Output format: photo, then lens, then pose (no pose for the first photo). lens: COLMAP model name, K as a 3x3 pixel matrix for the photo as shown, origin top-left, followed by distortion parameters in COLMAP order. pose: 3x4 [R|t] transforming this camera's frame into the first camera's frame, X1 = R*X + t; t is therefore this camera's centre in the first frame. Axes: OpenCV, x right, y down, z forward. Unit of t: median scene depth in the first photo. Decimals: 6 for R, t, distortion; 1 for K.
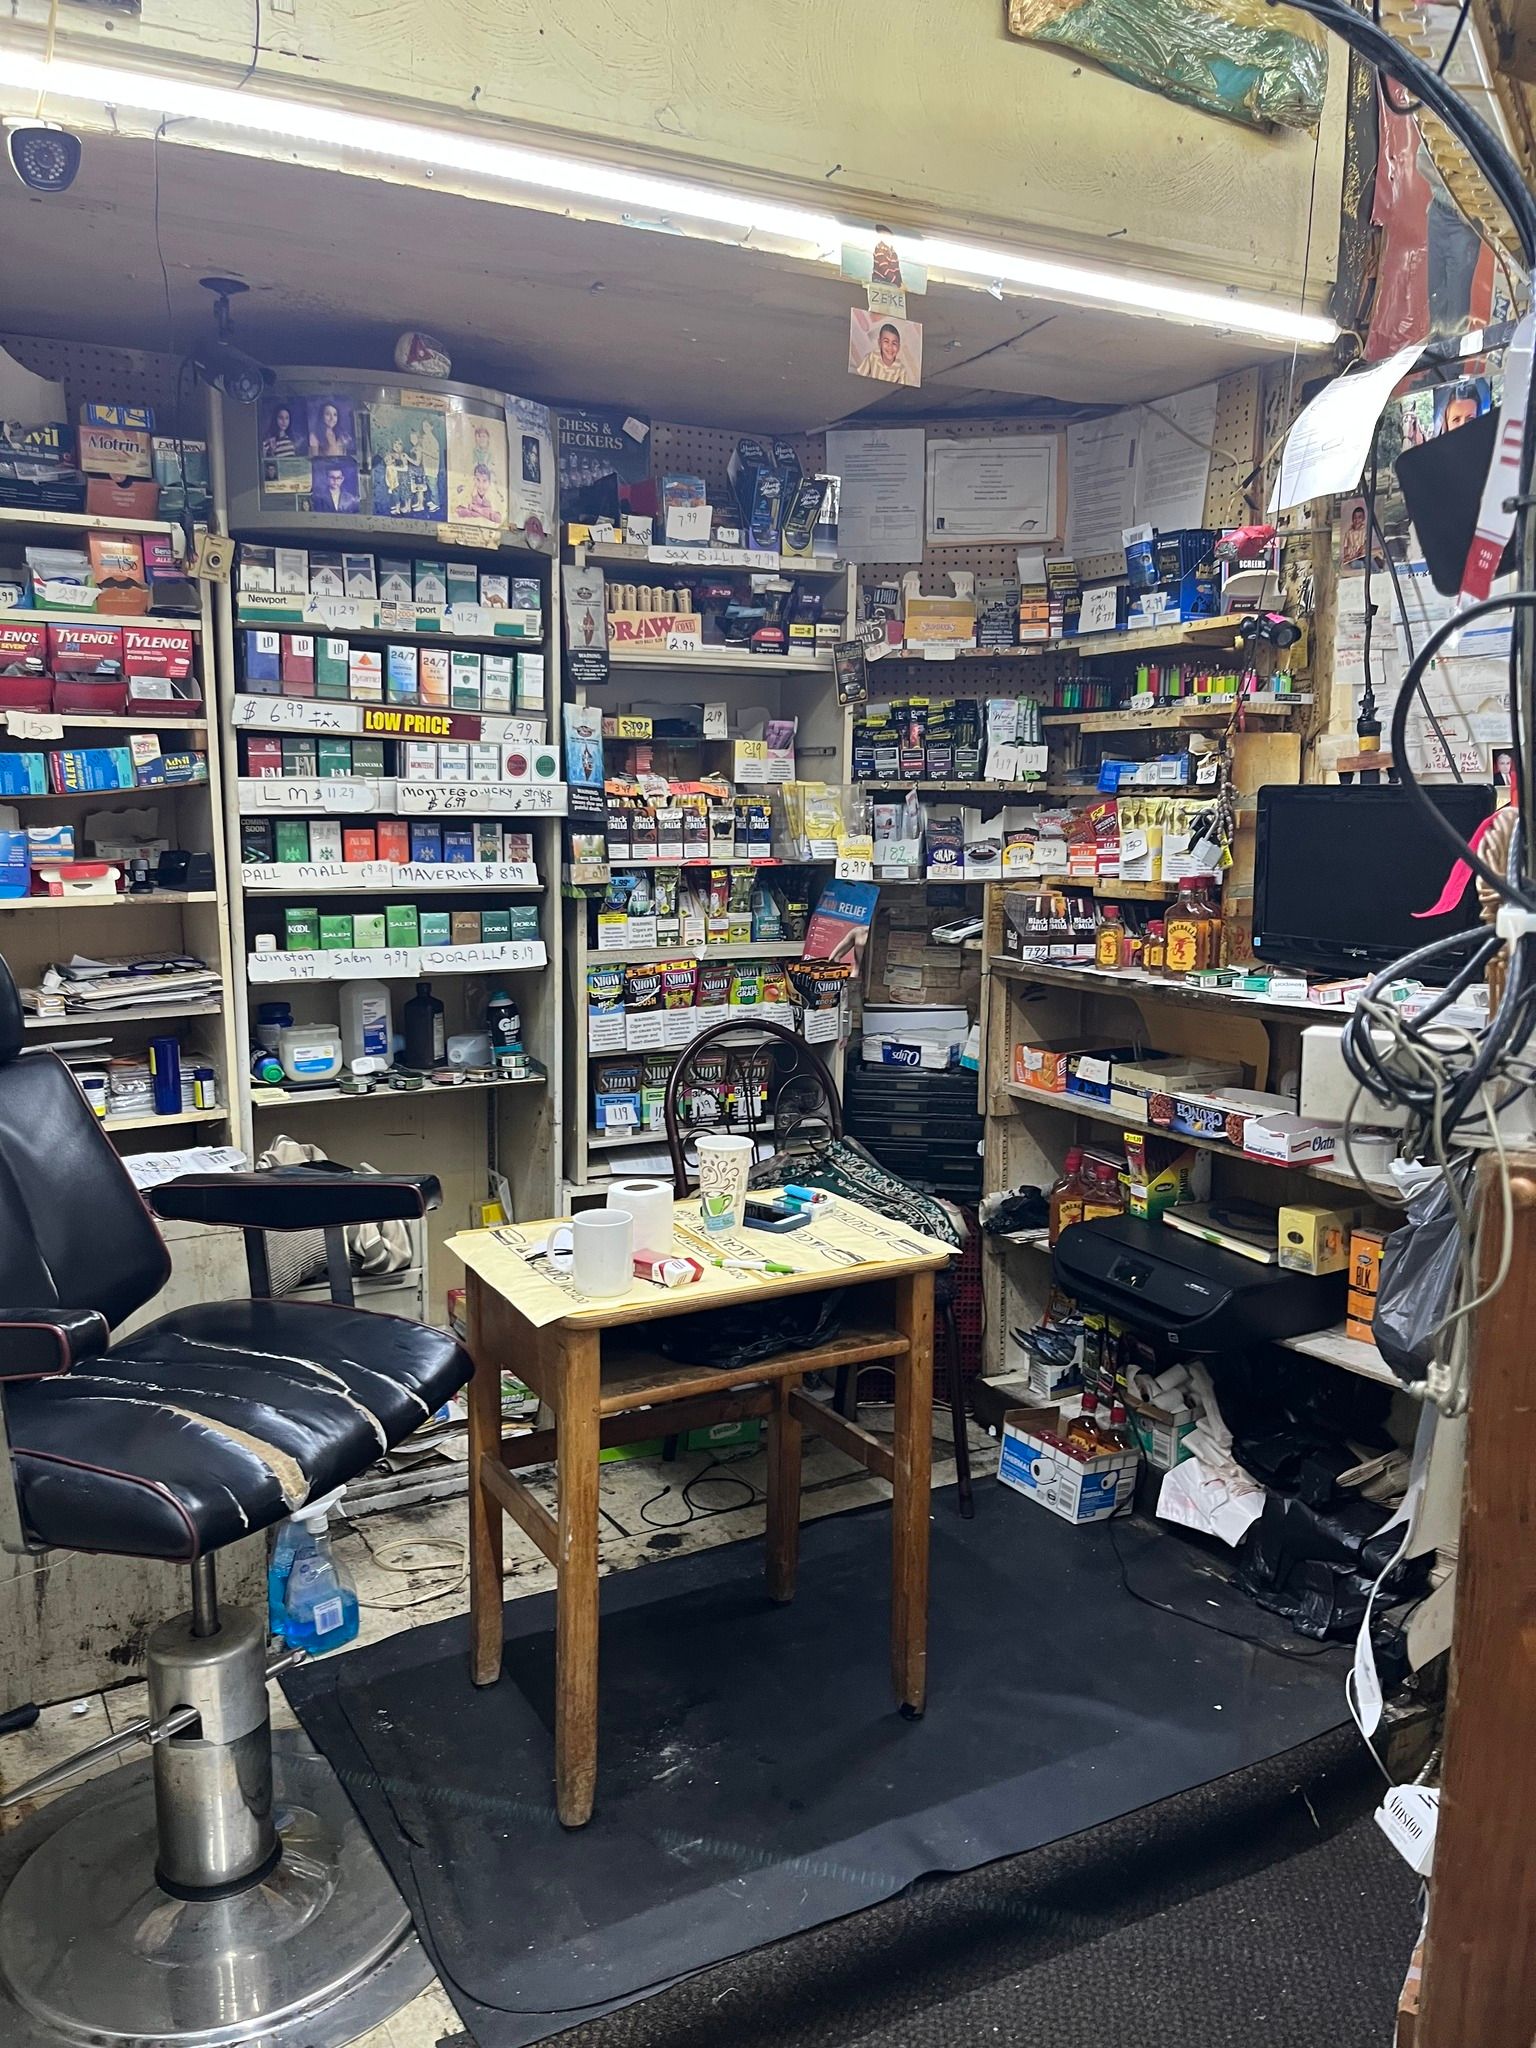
lens RADIAL K [[1571.2, 0, 766.6], [0, 1571.2, 1030.9], [0, 0, 1]] dist [0.014707, 0.002781]
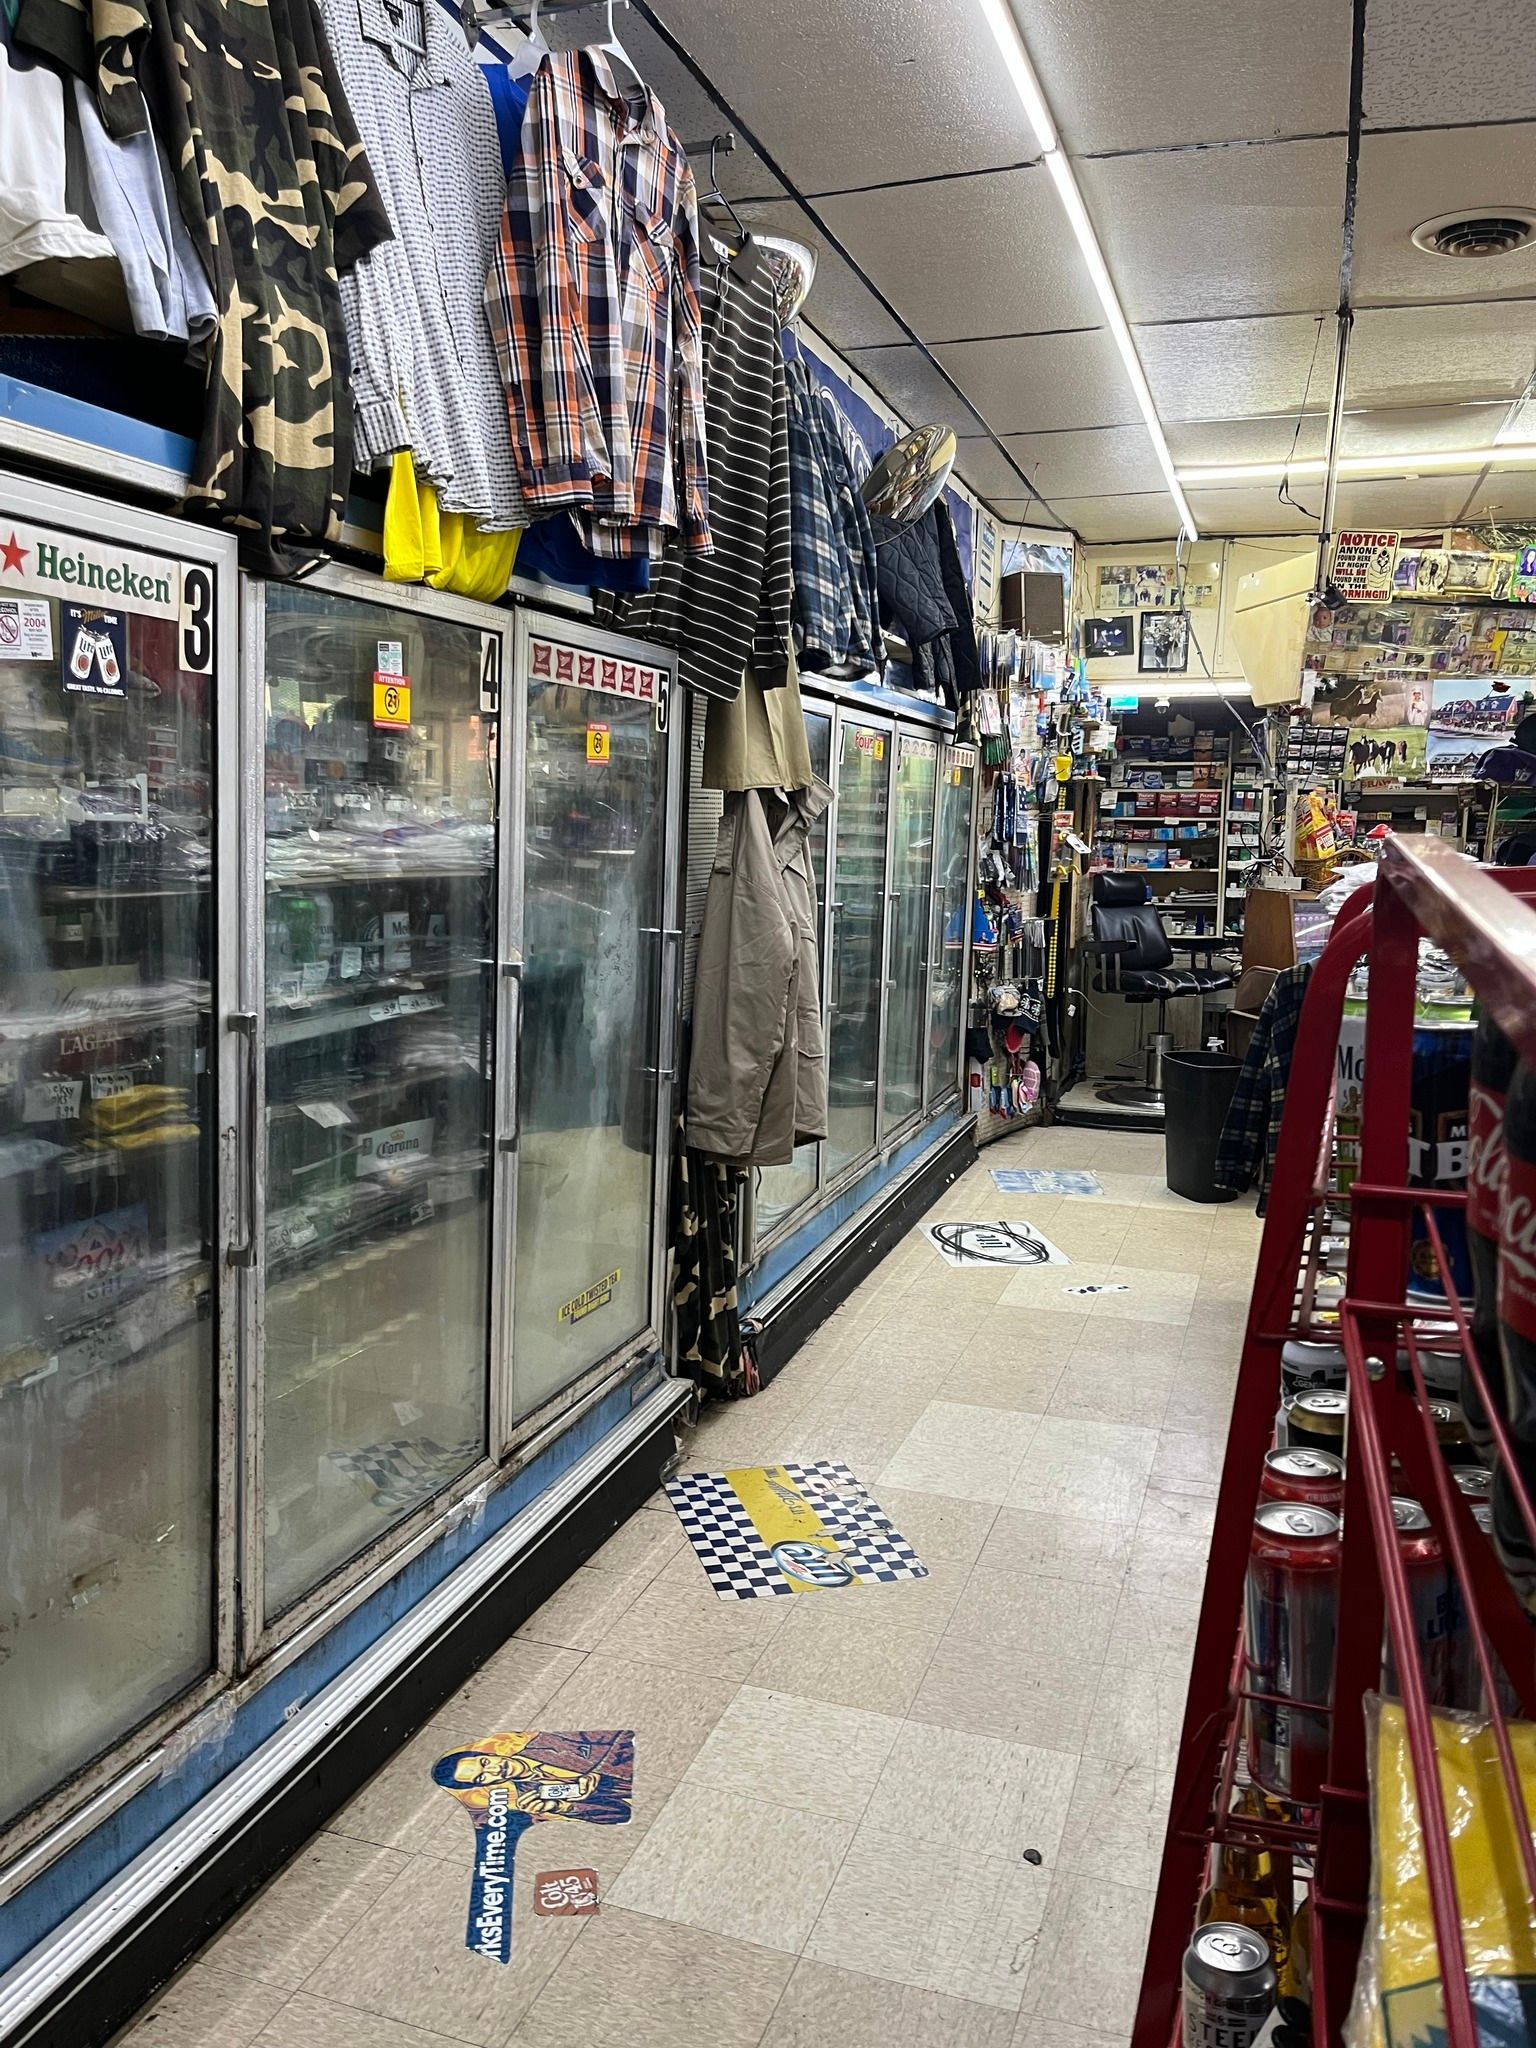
lens RADIAL K [[1571.2, 0, 766.0], [0, 1571.2, 1025.2], [0, 0, 1]] dist [0.014707, 0.002781]
pose [[0.671150, 0.095110, -0.735195, 1.525092], [-0.116203, 0.992973, 0.022377, 0.284311], [0.732158, 0.070414, 0.677486, -1.985342]]
